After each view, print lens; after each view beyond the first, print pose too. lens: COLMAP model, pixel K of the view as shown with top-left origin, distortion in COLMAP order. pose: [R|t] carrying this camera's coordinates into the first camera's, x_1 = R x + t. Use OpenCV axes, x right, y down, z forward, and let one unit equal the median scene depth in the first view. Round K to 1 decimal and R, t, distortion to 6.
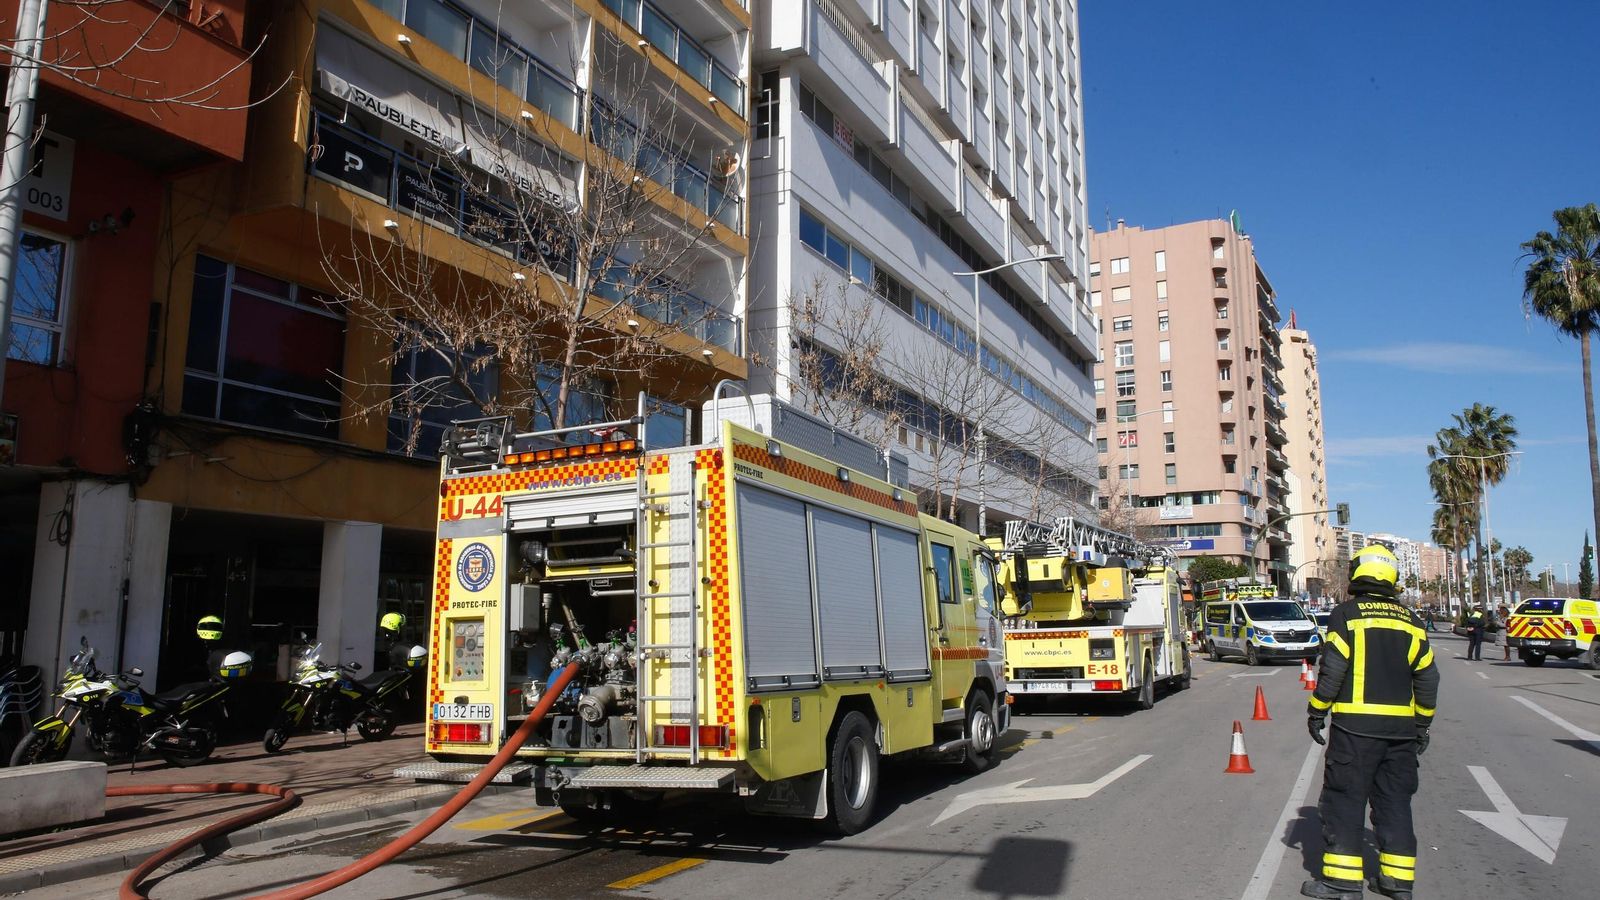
lens RADIAL K [[1144.8, 0, 800.0], [0, 1144.8, 450.0], [0, 0, 1]] dist [-0.113007, 0.097081]
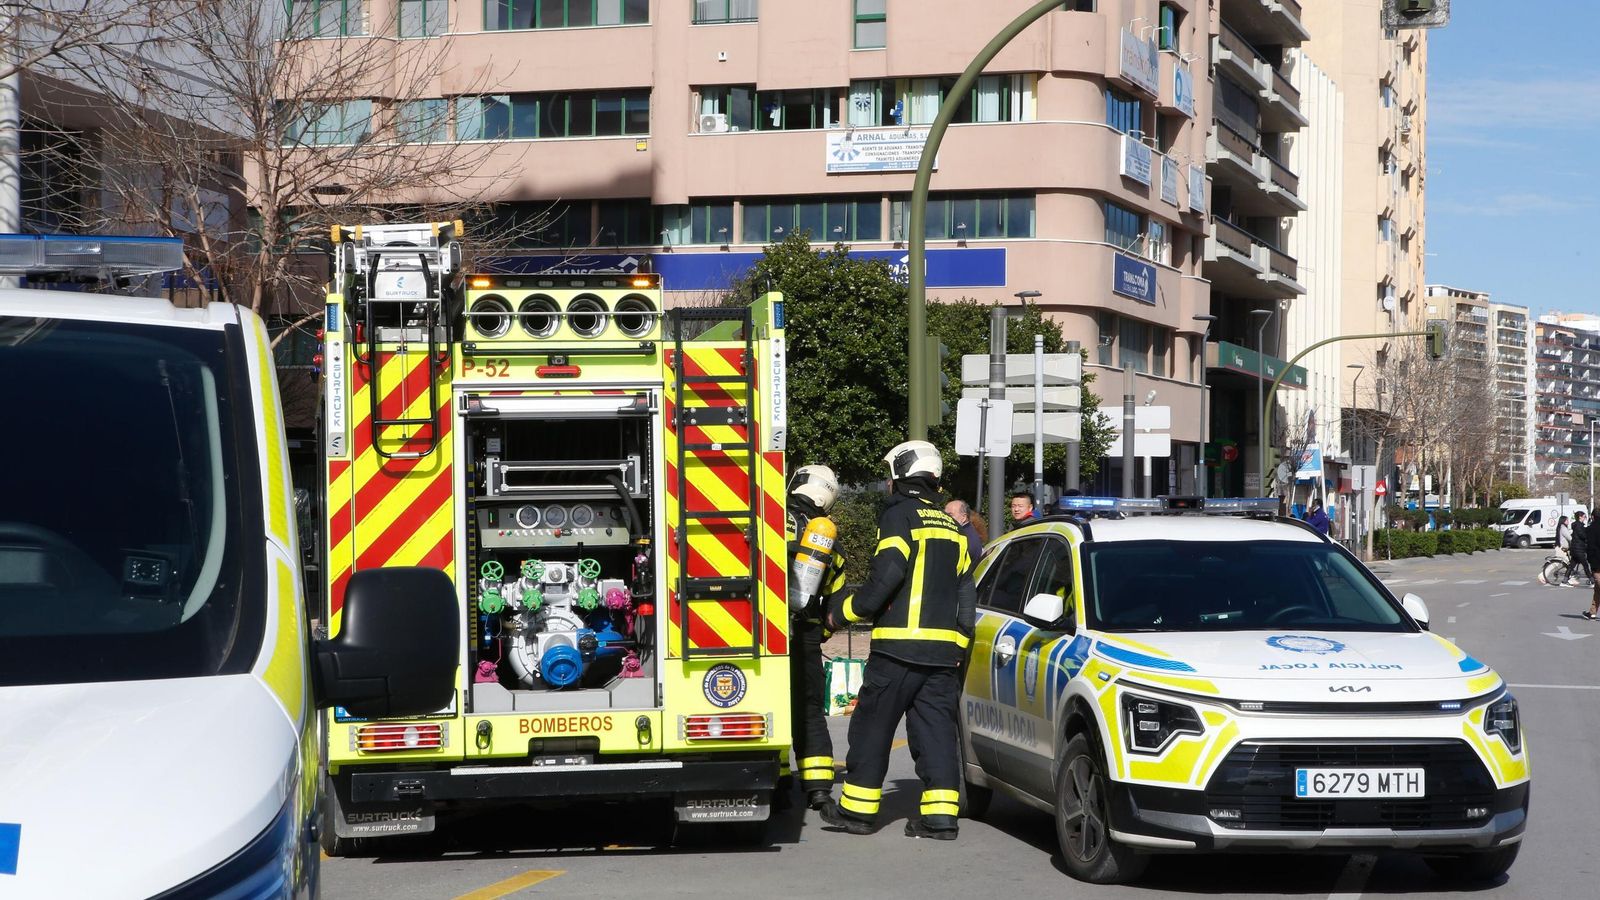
lens RADIAL K [[3125.2, 0, 800.0], [0, 3125.2, 450.0], [0, 0, 1]] dist [0.207732, -0.019795]
pose [[0.971205, 0.014584, 0.237798, 0.710285], [-0.044173, 0.991842, 0.119579, 0.200119], [-0.234114, -0.126640, 0.963926, 1.385839]]
